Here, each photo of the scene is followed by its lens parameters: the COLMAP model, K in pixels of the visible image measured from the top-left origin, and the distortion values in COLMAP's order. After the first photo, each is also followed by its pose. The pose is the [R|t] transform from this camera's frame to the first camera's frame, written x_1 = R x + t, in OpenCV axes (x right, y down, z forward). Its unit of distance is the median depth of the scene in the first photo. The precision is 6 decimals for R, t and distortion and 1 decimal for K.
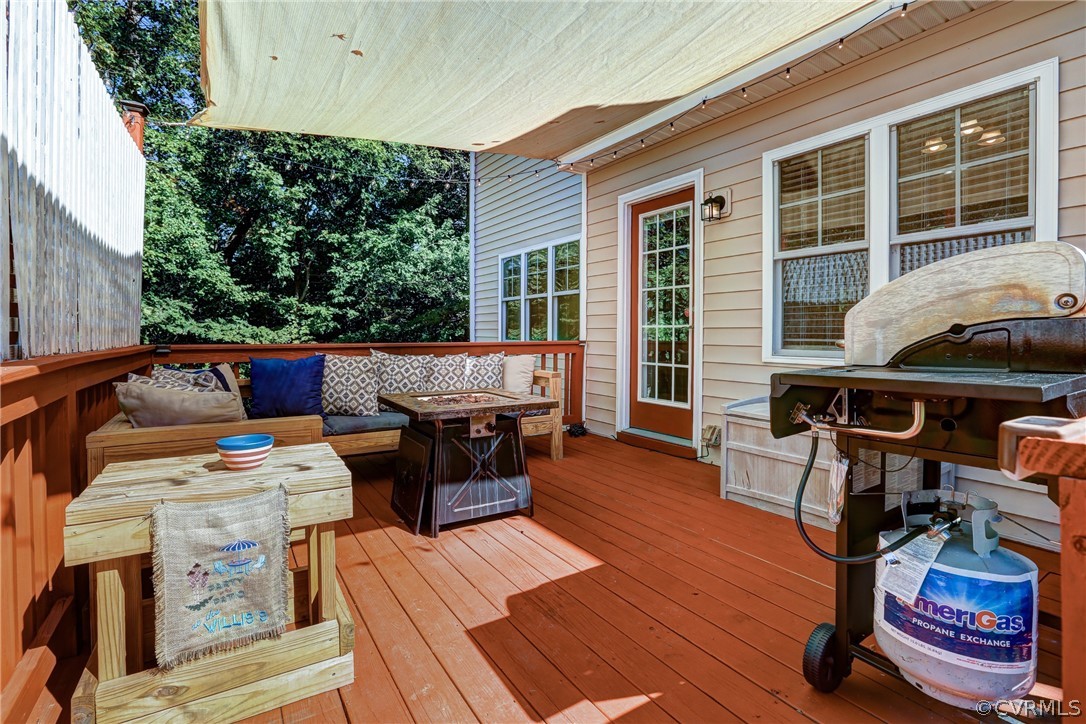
lens RADIAL K [[500.7, 0, 546.4], [0, 500.7, 342.0], [0, 0, 1]] dist [-0.044547, -0.000106]
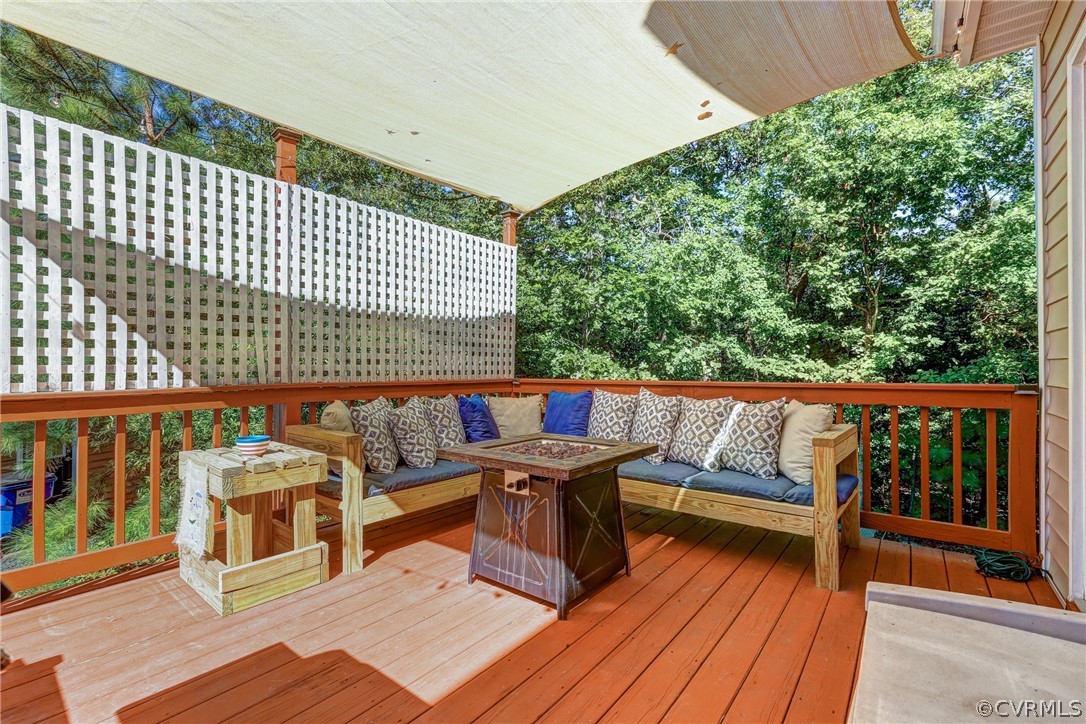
lens RADIAL K [[490.6, 0, 543.0], [0, 490.6, 362.0], [0, 0, 1]] dist [-0.039834, 0.009261]
pose [[0.328517, -0.014417, -0.944388, 0.162262], [-0.010927, 0.999759, -0.019064, -0.004613], [0.944435, 0.016582, 0.328280, 0.182657]]
